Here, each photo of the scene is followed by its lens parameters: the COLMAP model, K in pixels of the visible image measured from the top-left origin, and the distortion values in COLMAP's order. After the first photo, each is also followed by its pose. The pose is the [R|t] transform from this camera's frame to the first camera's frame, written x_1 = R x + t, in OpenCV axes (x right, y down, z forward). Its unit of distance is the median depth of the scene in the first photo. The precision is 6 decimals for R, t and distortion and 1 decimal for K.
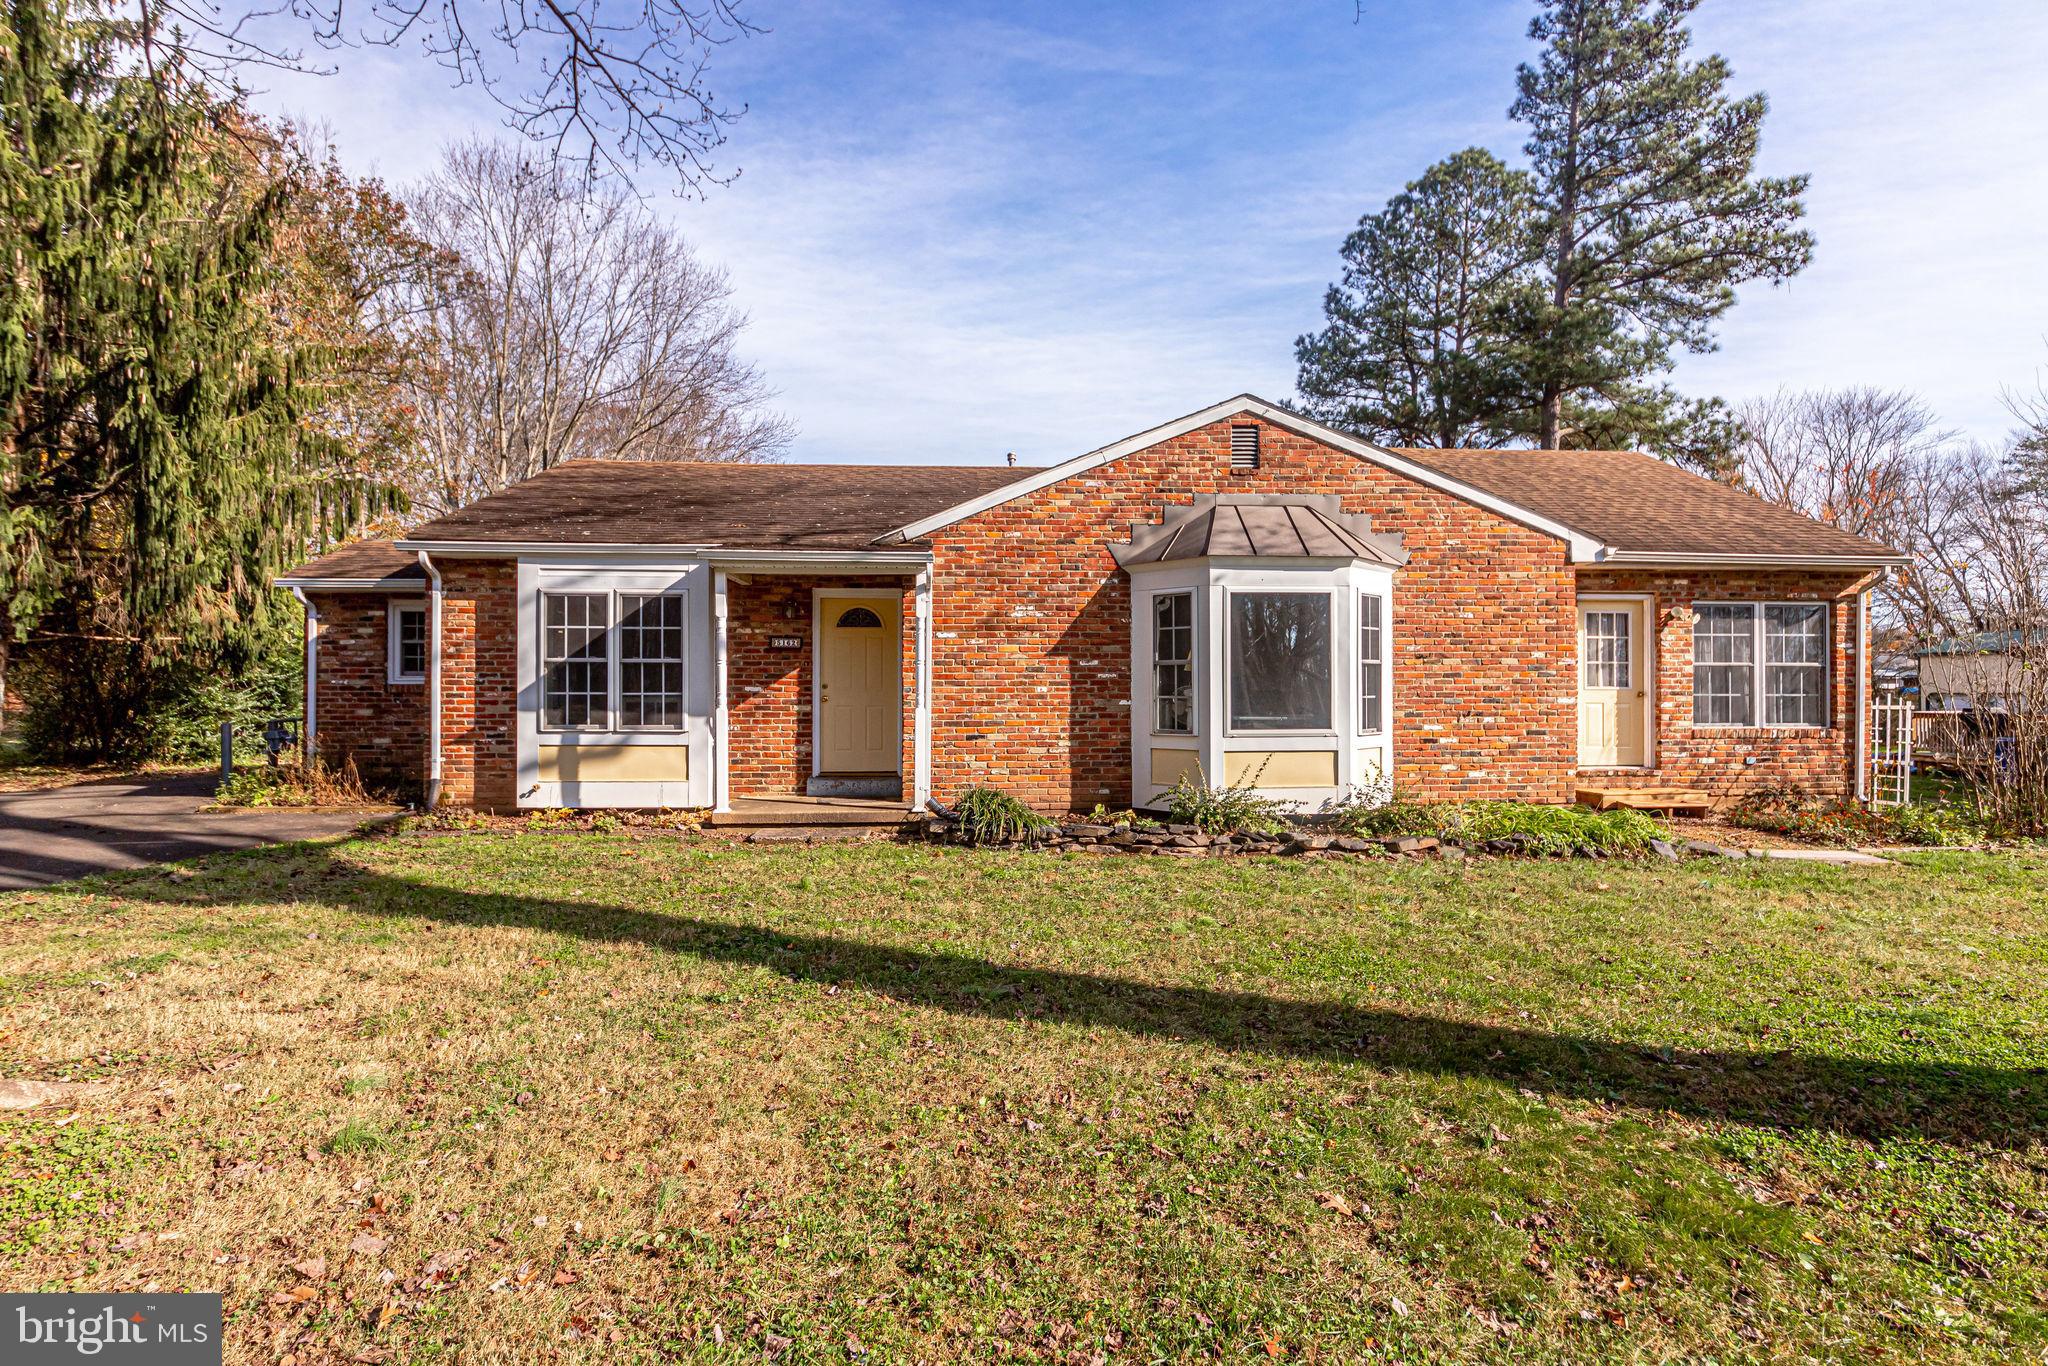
lens RADIAL K [[992.2, 0, 1020.6], [0, 992.2, 675.2], [0, 0, 1]] dist [0.001603, 0.000127]
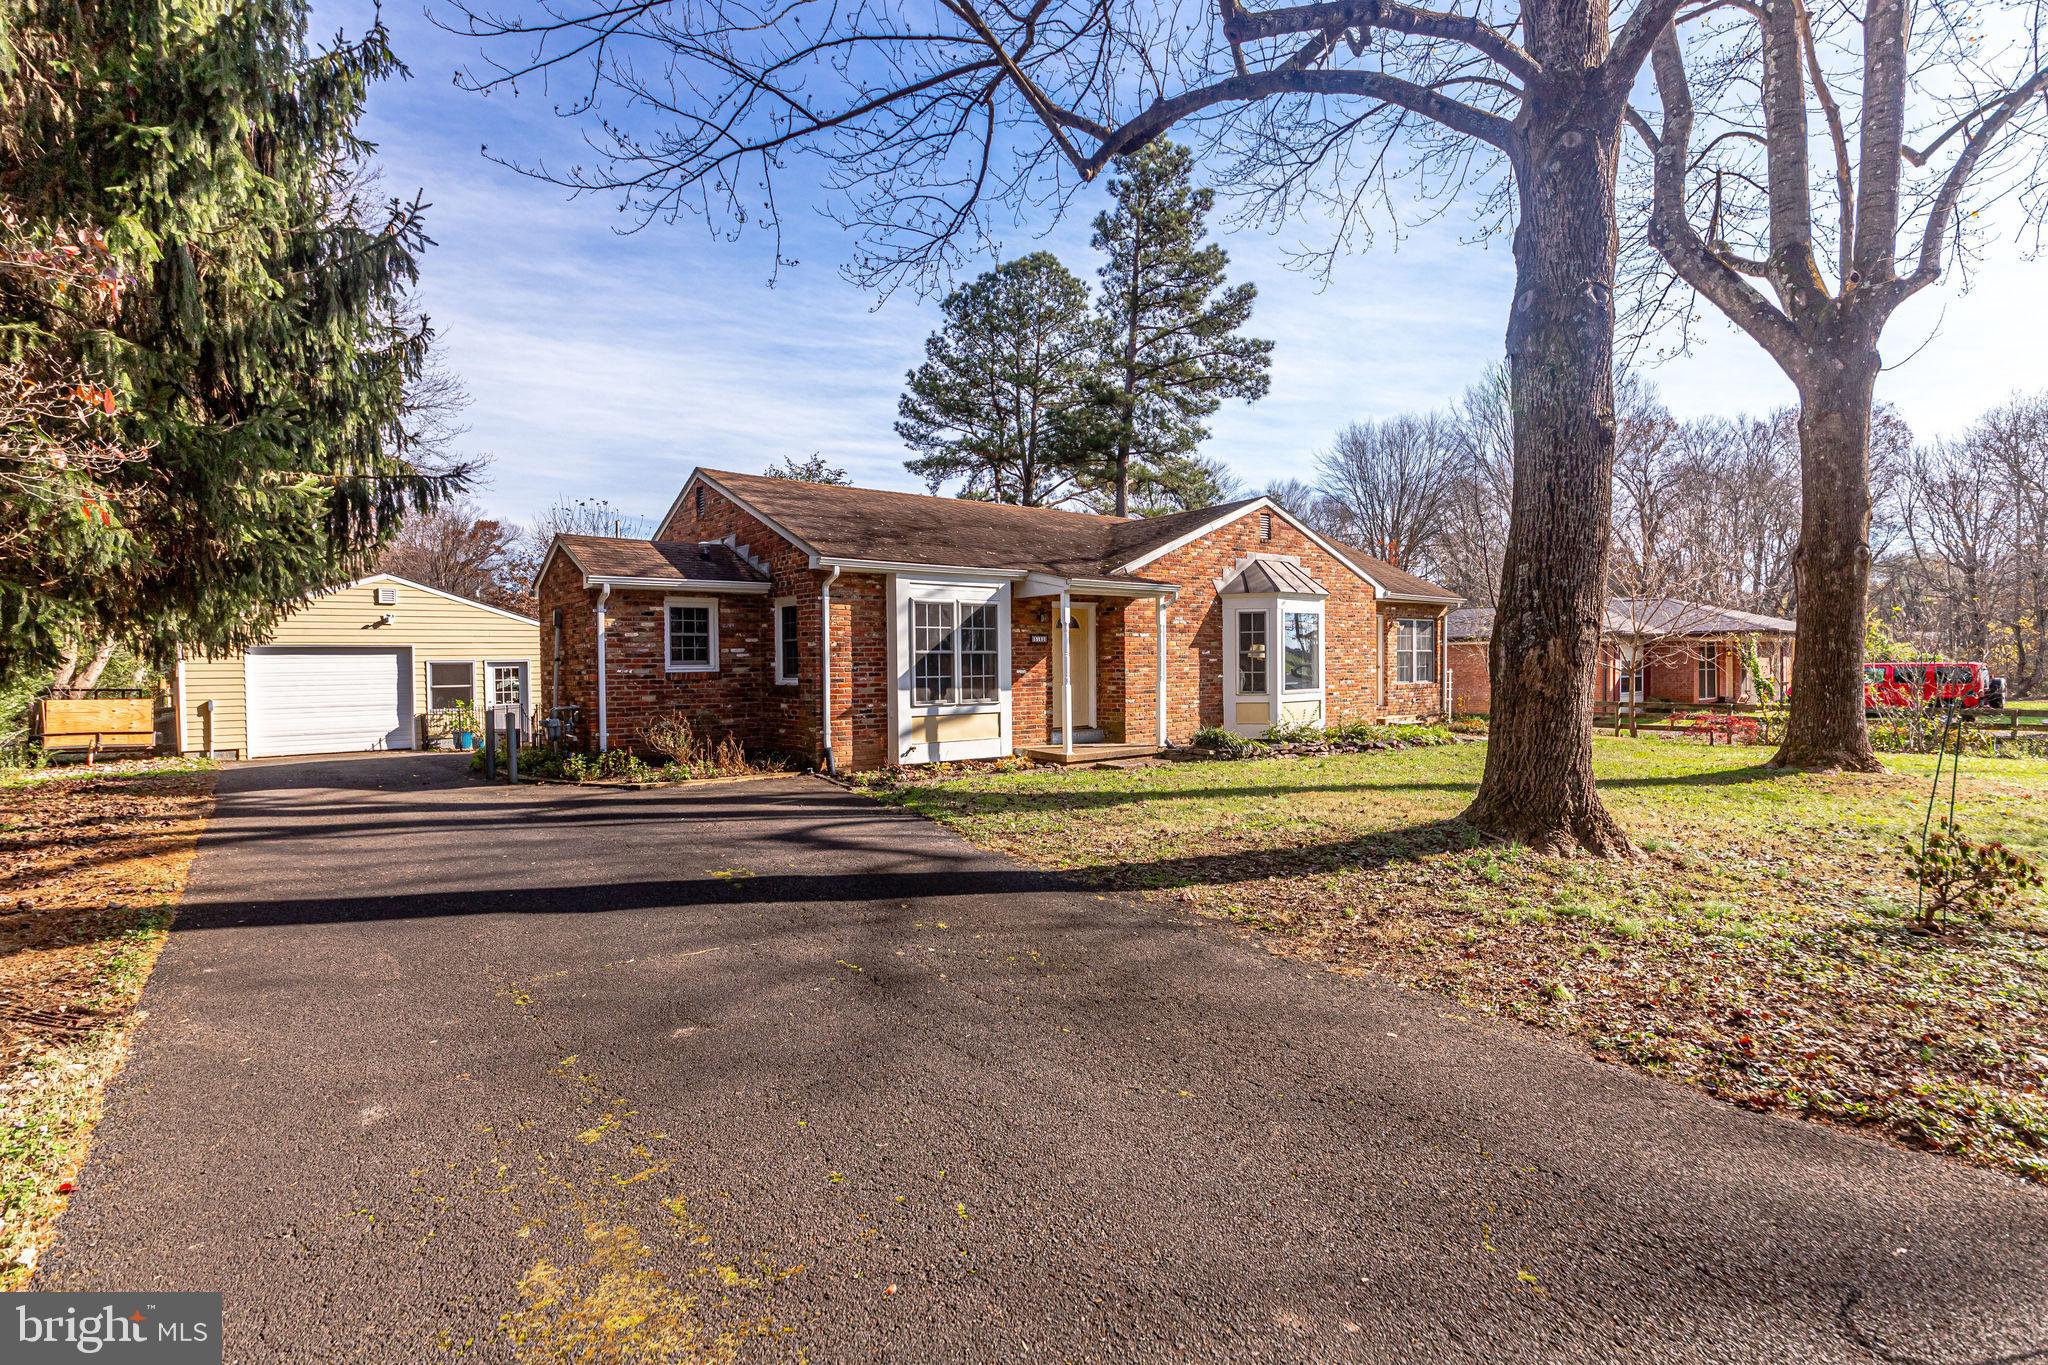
lens RADIAL K [[970.2, 0, 1020.2], [0, 970.2, 668.0], [0, 0, 1]] dist [-0.004593, 0.004391]
pose [[0.822381, -0.013873, 0.568768, -1.076049], [0.004864, 0.999838, 0.017355, -0.015399], [-0.568917, -0.011506, 0.822315, -0.144104]]
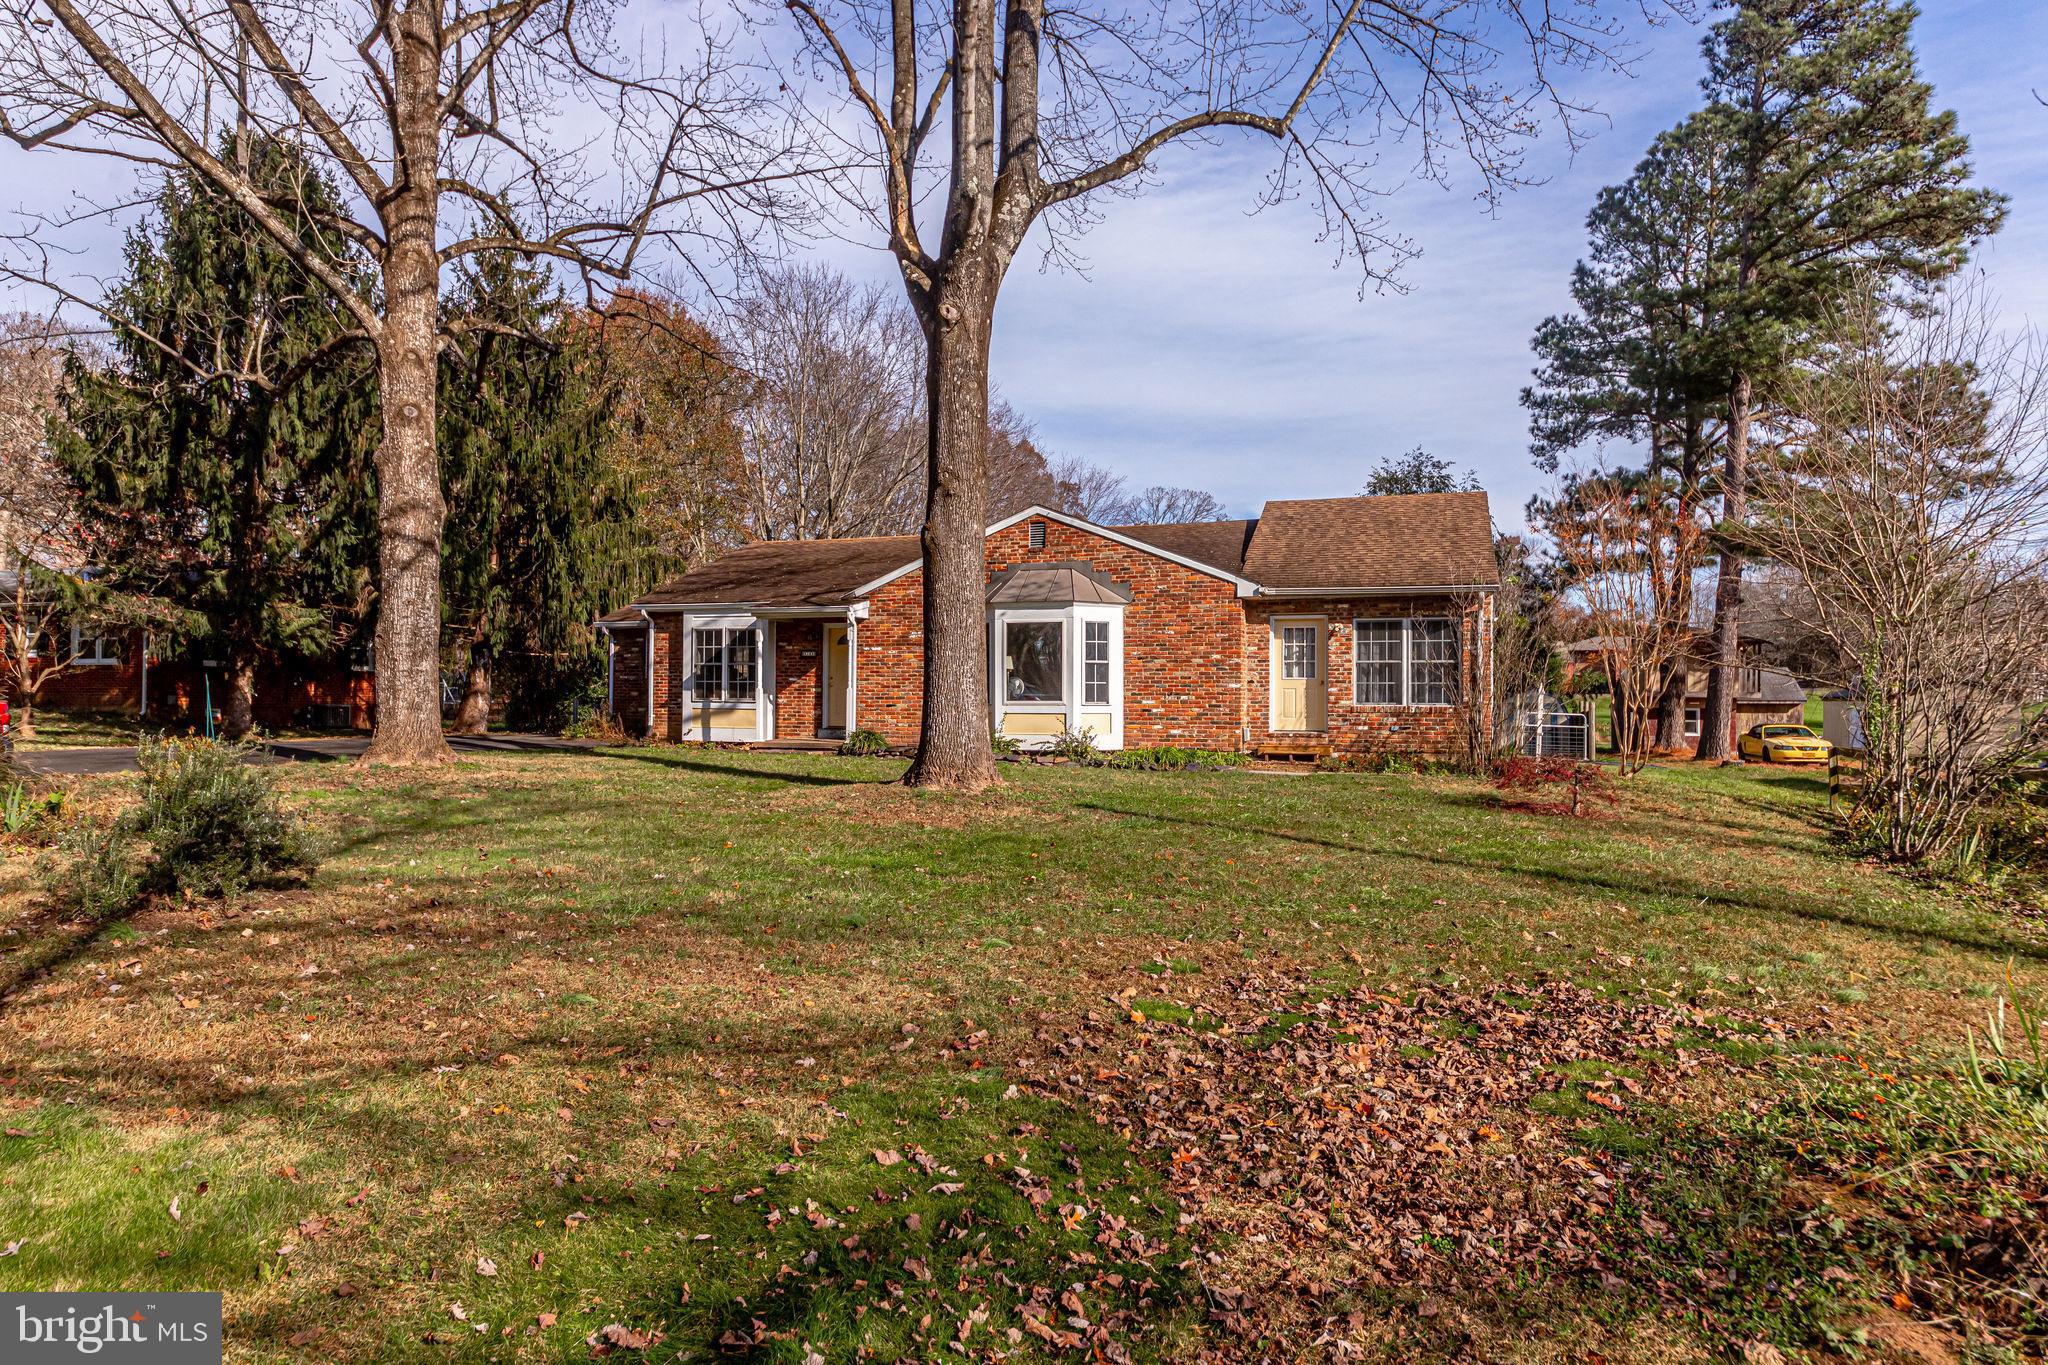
lens RADIAL K [[1176.7, 0, 1022.8], [0, 1176.7, 659.8], [0, 0, 1]] dist [0.003731, 0.002097]
pose [[0.924153, -0.008252, -0.381934, 0.960583], [-0.000033, 0.999765, -0.021681, 0.025489], [0.382023, 0.020049, 0.923935, -0.850399]]
